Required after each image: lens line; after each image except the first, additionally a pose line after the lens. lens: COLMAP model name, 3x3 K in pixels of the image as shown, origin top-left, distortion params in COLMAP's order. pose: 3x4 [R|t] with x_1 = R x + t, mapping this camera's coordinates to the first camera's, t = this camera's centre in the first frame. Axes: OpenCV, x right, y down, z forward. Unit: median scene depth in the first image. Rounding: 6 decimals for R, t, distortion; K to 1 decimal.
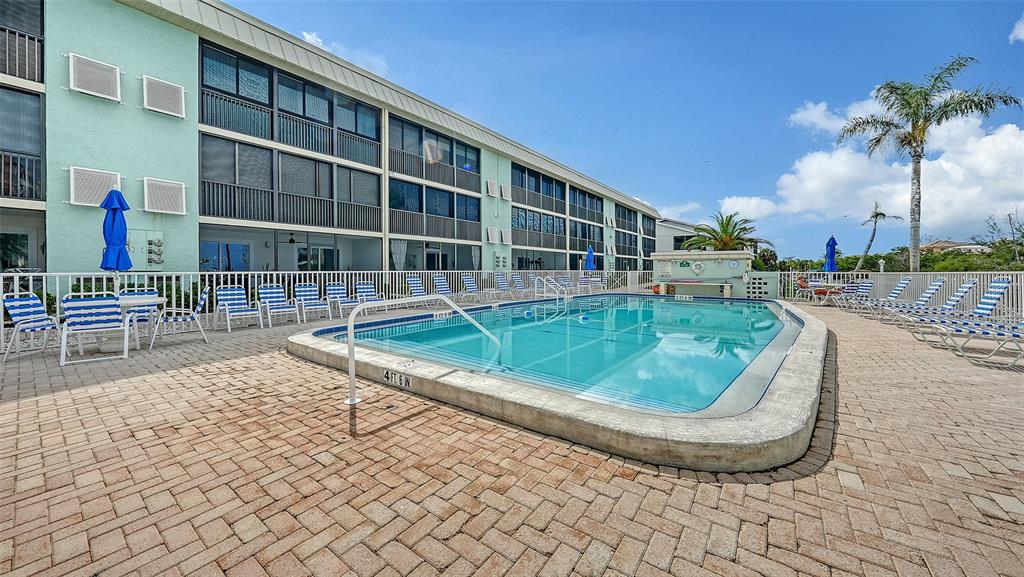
lens RADIAL K [[356.7, 0, 516.2], [0, 356.7, 282.7], [0, 0, 1]] dist [-0.000832, -0.000034]
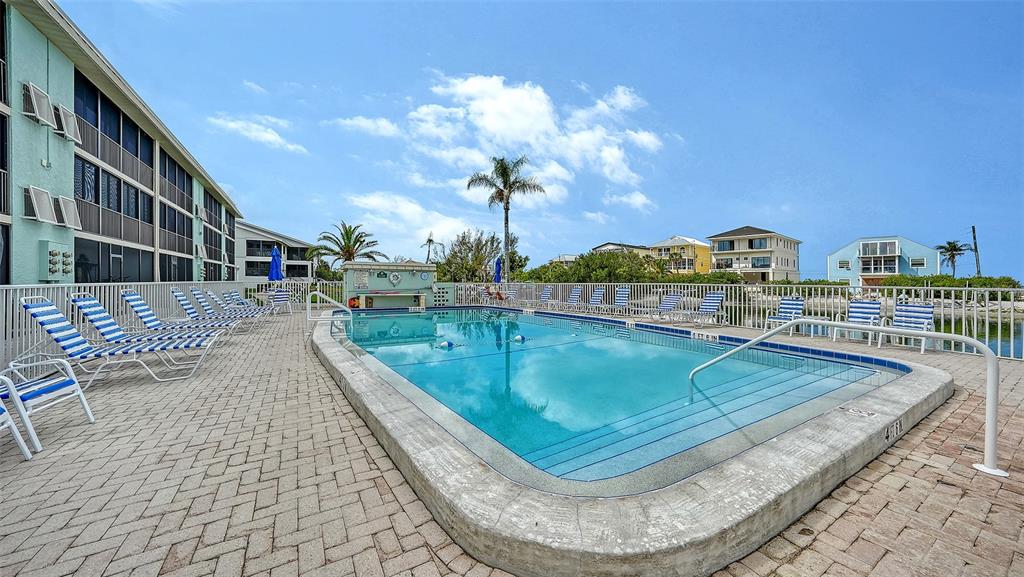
lens RADIAL K [[356.7, 0, 516.2], [0, 356.7, 282.7], [0, 0, 1]] dist [-0.000832, -0.000034]
pose [[0.393379, -0.003646, 0.919369, -0.259017], [0.027961, 0.999577, -0.008000, -0.012387], [-0.918951, 0.028854, 0.393315, 0.273604]]
